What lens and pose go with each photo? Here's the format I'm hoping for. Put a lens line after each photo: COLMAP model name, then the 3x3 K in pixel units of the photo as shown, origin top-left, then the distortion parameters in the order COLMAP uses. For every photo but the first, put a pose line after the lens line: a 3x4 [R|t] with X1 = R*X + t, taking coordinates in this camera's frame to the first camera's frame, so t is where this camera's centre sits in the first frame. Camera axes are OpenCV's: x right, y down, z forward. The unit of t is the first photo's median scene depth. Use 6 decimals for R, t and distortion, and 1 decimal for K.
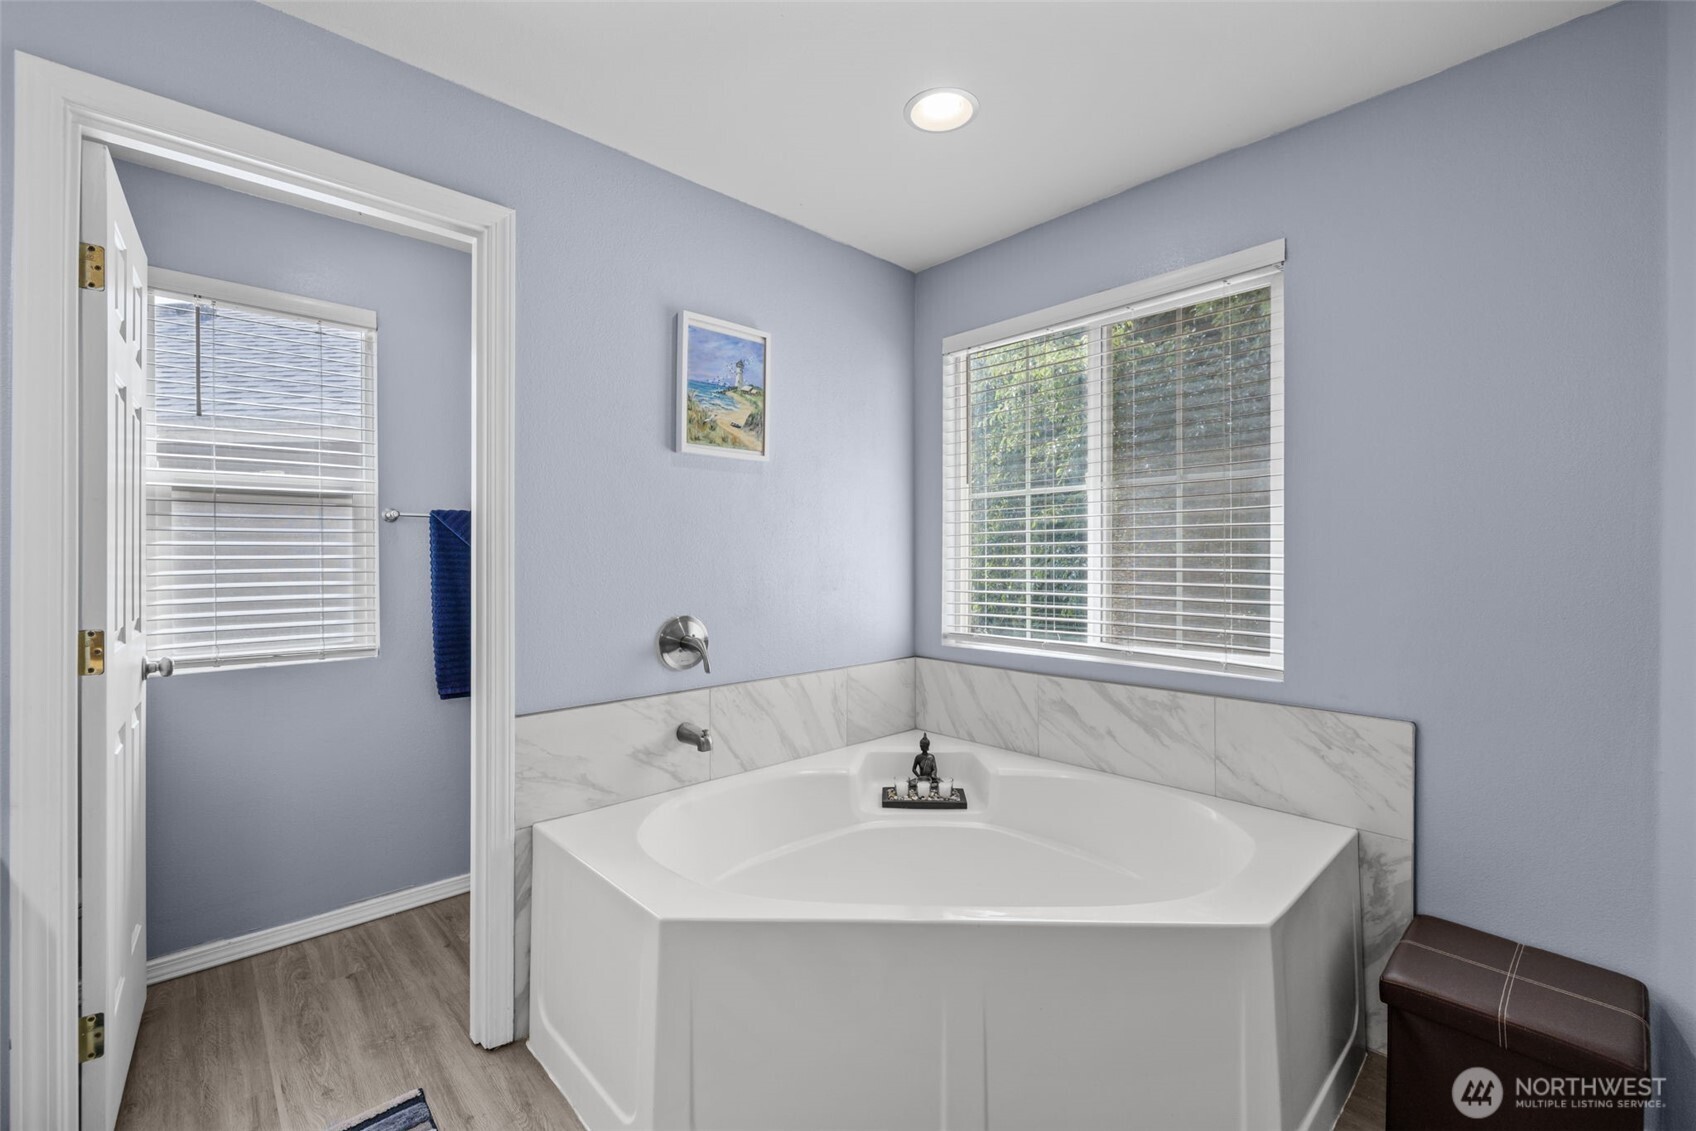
lens RADIAL K [[719.6, 0, 854.8], [0, 719.6, 560.4], [0, 0, 1]] dist [-0.000030, 0.000289]
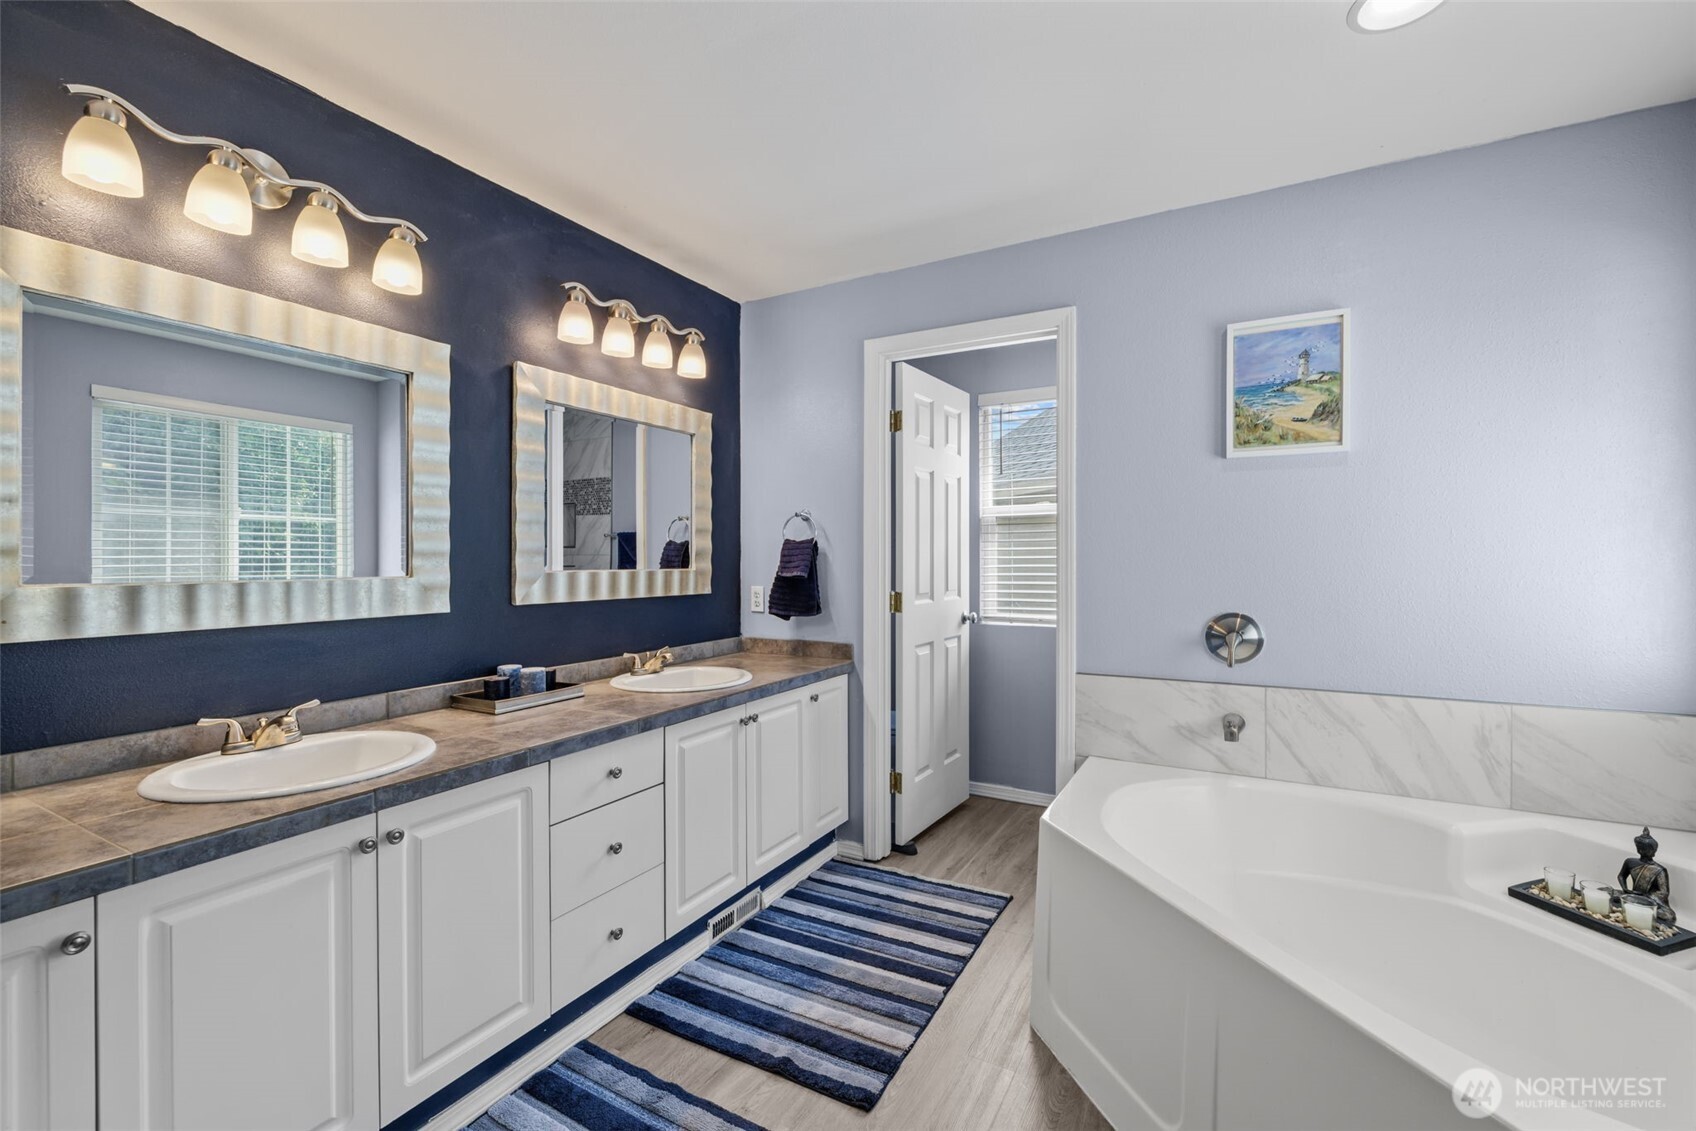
lens RADIAL K [[719.6, 0, 857.5], [0, 719.6, 562.3], [0, 0, 1]] dist [-0.000030, 0.000289]
pose [[0.304806, 0.005999, -0.952396, 0.577051], [-0.003764, 0.999980, 0.005094, 0.000019], [0.952407, 0.002033, 0.304822, 0.147900]]
